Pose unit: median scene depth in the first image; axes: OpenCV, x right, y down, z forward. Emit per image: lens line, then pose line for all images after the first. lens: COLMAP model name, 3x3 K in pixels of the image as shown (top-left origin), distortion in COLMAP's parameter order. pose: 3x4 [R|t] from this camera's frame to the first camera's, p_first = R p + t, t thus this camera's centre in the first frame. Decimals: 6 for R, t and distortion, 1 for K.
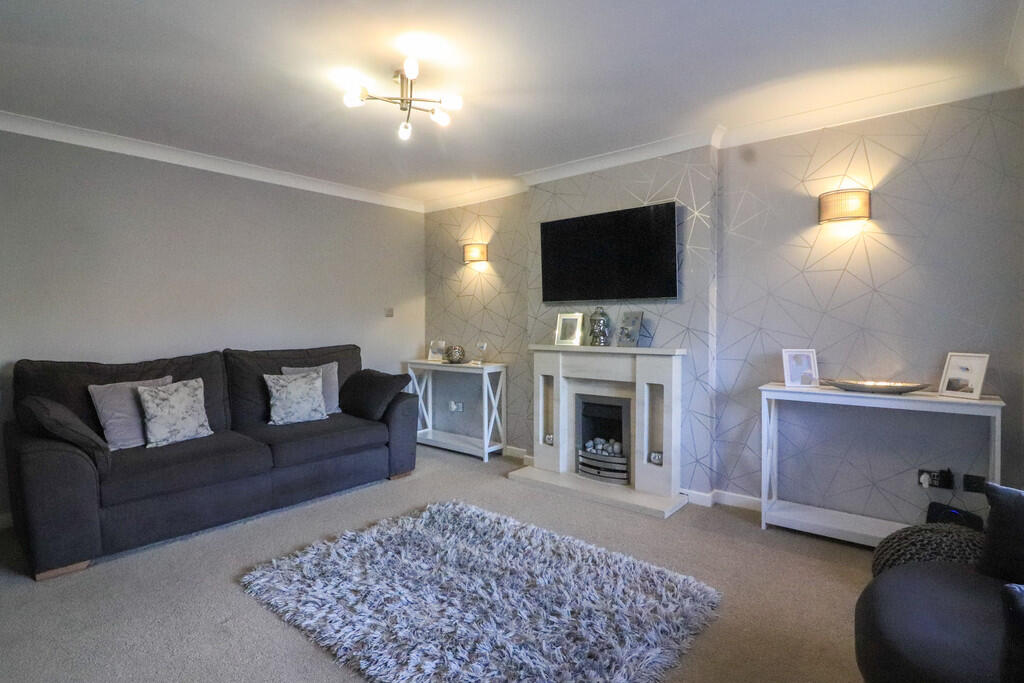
lens RADIAL K [[513.6, 0, 510.9], [0, 513.6, 332.4], [0, 0, 1]] dist [0.000433, -0.000567]
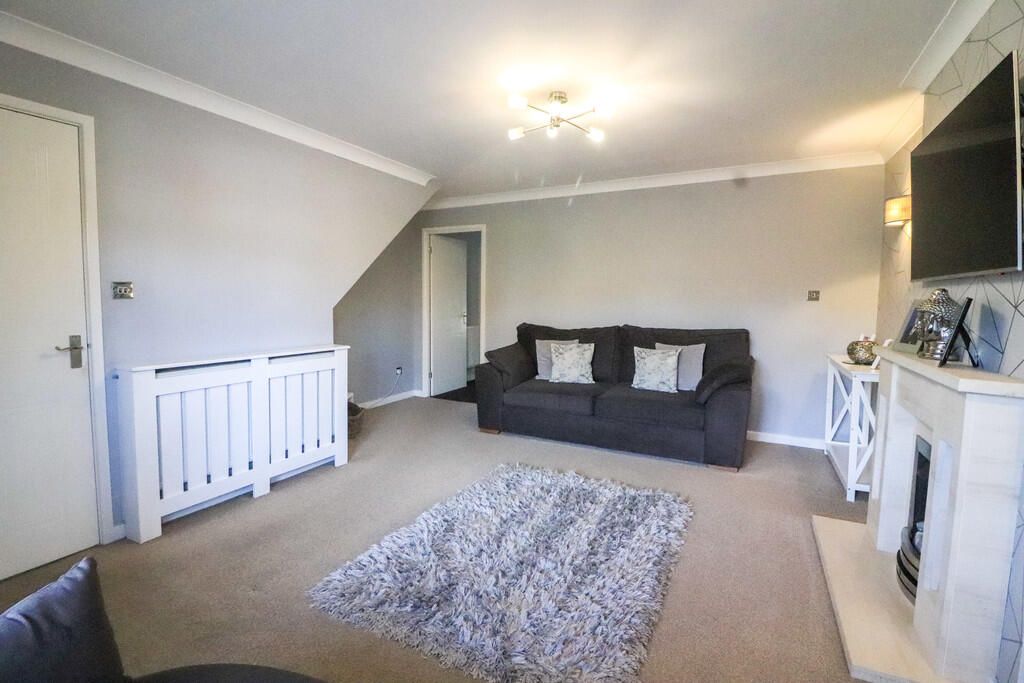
lens RADIAL K [[474.7, 0, 510.8], [0, 474.7, 341.9], [0, 0, 1]] dist [-0.001382, -0.000837]
pose [[0.227600, 0.099086, -0.968700, 0.589235], [-0.025674, 0.995074, 0.095751, -0.034444], [0.973416, 0.003078, 0.229022, 0.446178]]
